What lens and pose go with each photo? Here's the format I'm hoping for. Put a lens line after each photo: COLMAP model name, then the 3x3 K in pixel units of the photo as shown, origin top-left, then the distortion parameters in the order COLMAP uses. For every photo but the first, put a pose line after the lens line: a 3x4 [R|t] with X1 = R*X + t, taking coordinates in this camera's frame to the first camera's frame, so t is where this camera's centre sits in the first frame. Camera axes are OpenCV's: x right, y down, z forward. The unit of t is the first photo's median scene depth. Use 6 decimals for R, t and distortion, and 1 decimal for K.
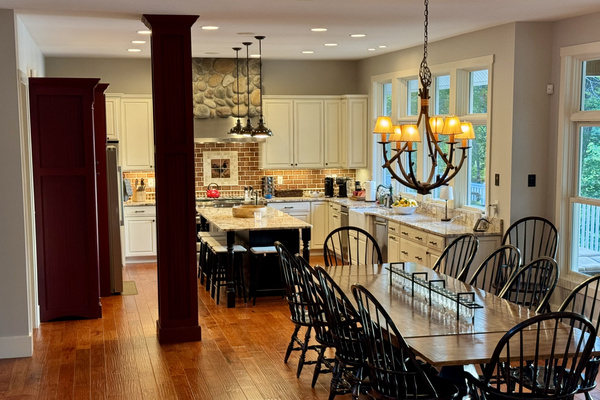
lens RADIAL K [[945.8, 0, 300.0], [0, 945.8, 200.0], [0, 0, 1]] dist [0.183296, -0.007536]
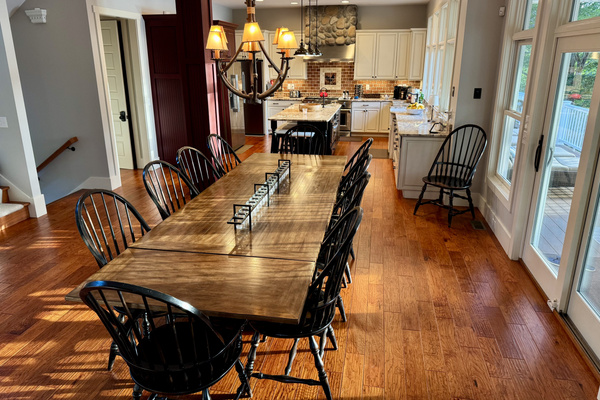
lens RADIAL K [[441.6, 0, 298.3], [0, 441.6, 170.1], [0, 0, 1]] dist [0.185255, -0.271349]
pose [[0.908082, 0.110700, -0.403896, 0.194751], [-0.041540, 0.983485, 0.176158, -0.011538], [0.416726, -0.143188, 0.897684, 0.274826]]
